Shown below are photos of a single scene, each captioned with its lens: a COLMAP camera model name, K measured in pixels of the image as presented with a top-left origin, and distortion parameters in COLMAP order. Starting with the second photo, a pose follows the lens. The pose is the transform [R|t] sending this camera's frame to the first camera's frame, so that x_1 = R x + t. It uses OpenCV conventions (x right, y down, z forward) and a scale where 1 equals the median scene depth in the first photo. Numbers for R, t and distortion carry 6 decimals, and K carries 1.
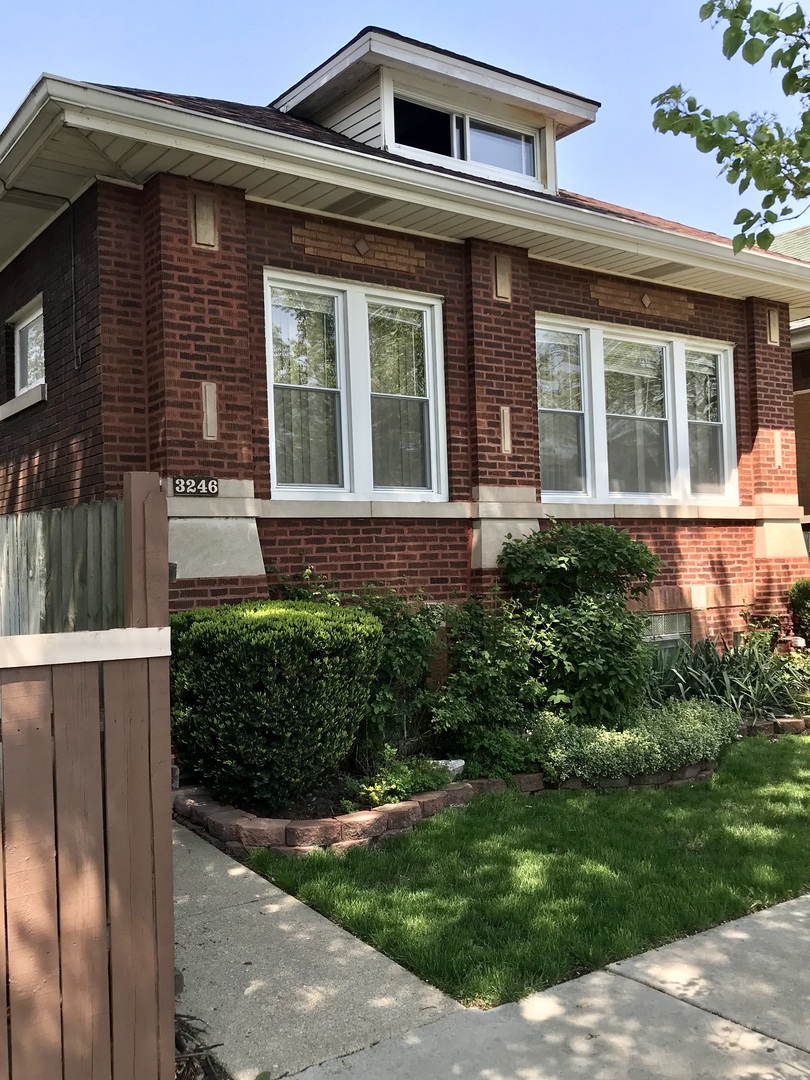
lens RADIAL K [[1018.4, 0, 409.3], [0, 1018.4, 544.7], [0, 0, 1]] dist [0.014289, 0.000000]
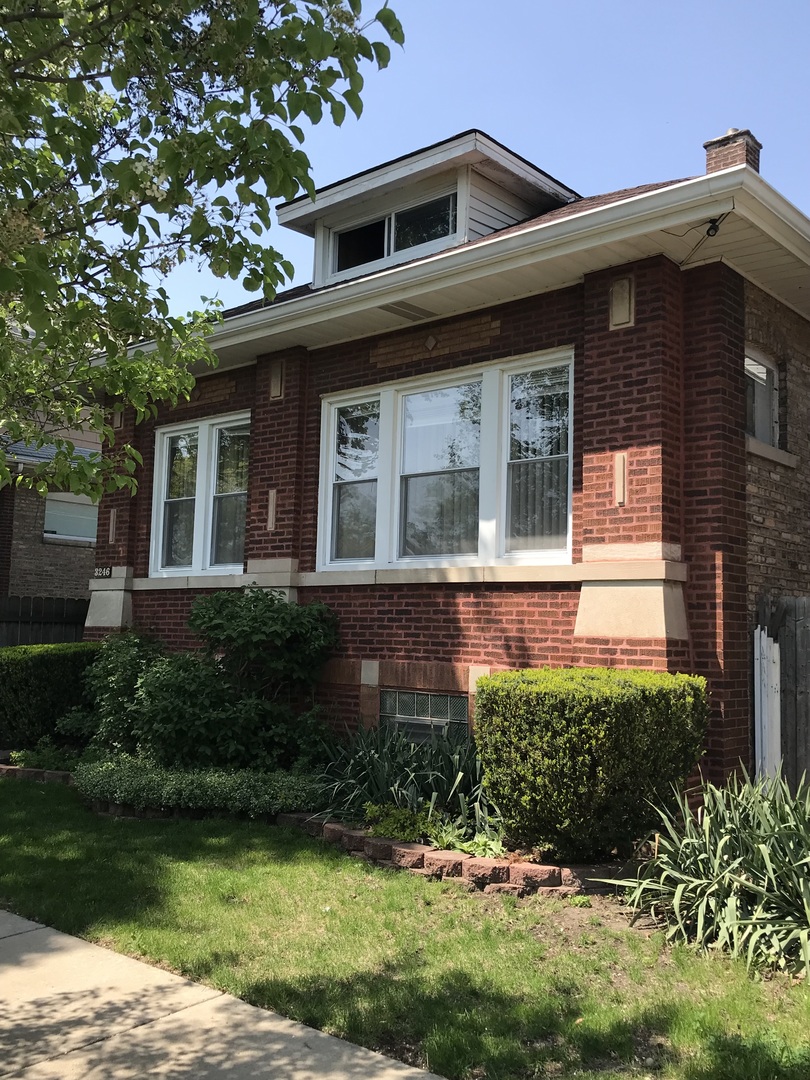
lens RADIAL K [[1018.4, 0, 408.1], [0, 1018.4, 530.5], [0, 0, 1]] dist [0.014289, 0.000000]
pose [[0.219594, -0.059787, -0.973758, 1.505955], [-0.008814, 0.997958, -0.063261, -0.021419], [0.975551, 0.022475, 0.218619, 1.080819]]
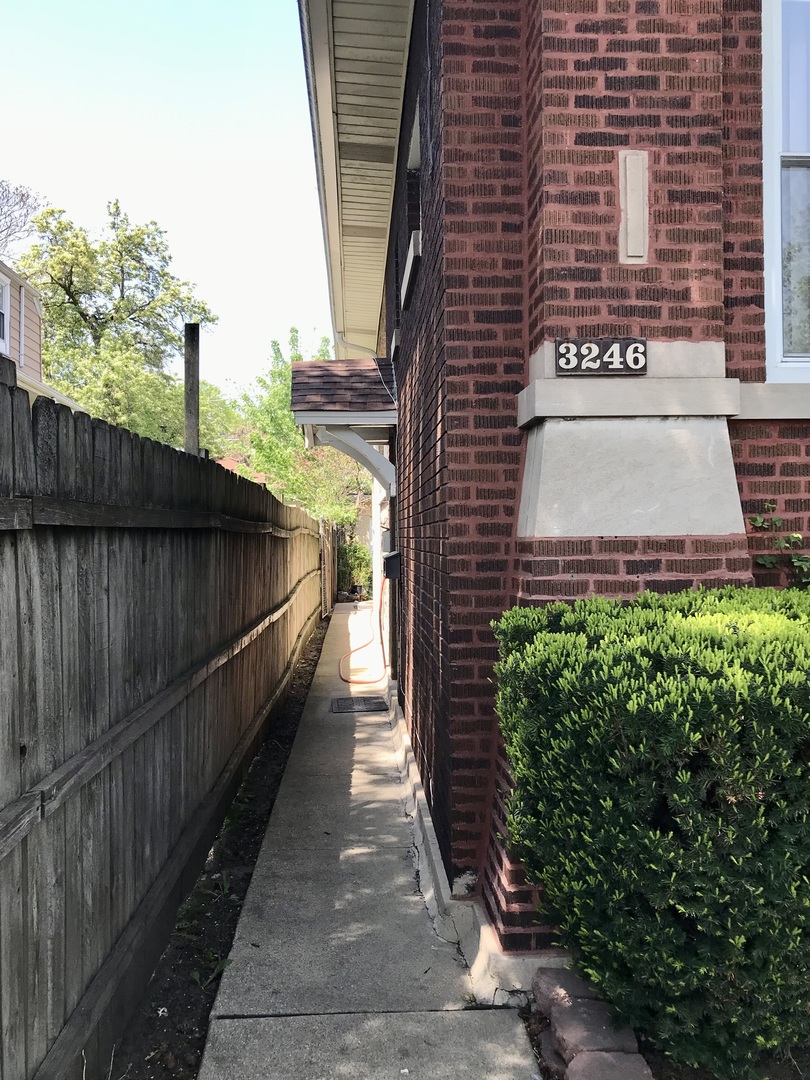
lens RADIAL K [[1018.4, 0, 410.5], [0, 1018.4, 530.9], [0, 0, 1]] dist [0.014289, 0.000000]
pose [[0.845588, 0.020586, -0.533439, -0.015918], [-0.007336, 0.999610, 0.026948, 0.016048], [0.533786, -0.018874, 0.845409, 0.498692]]
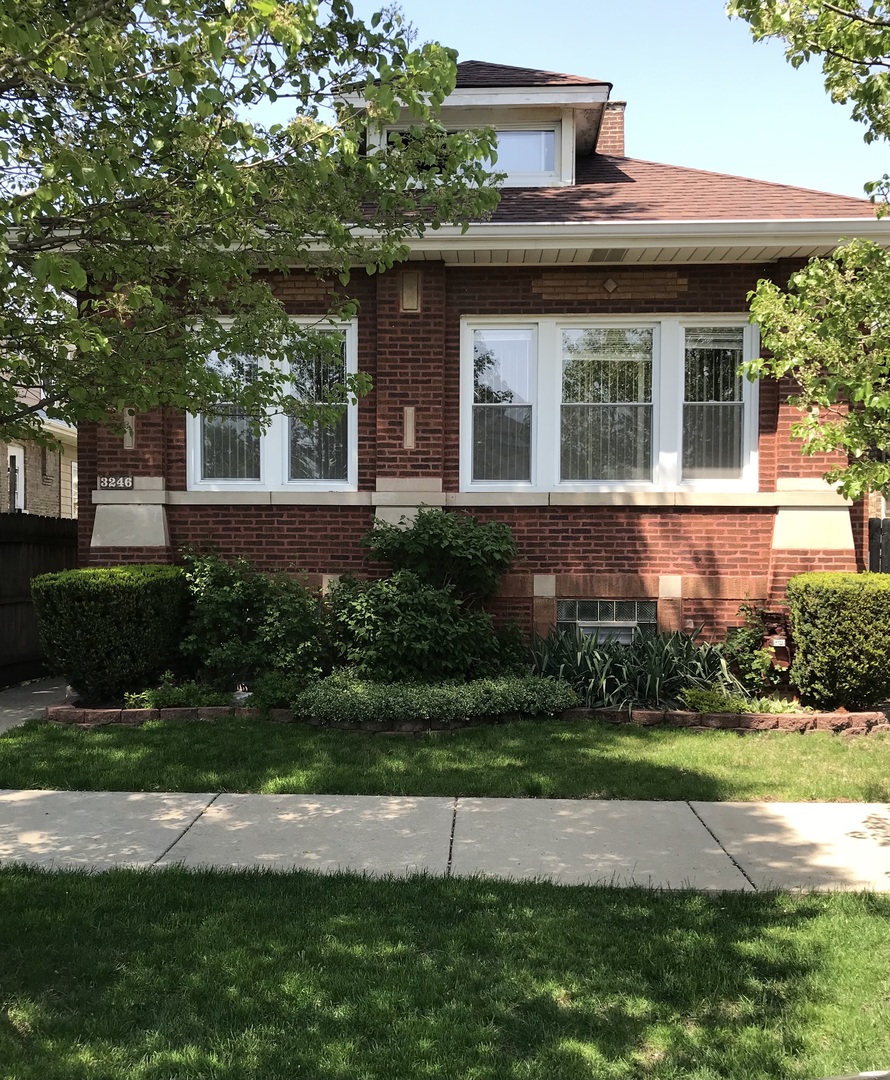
lens RADIAL K [[1112.6, 0, 468.2], [0, 1112.6, 594.4], [0, 0, 1]] dist [0.064887, 0.000000]
pose [[0.782738, 0.058011, -0.619642, 1.119905], [-0.016343, 0.997219, 0.072715, -0.022147], [0.622136, -0.046790, 0.781509, 0.067353]]
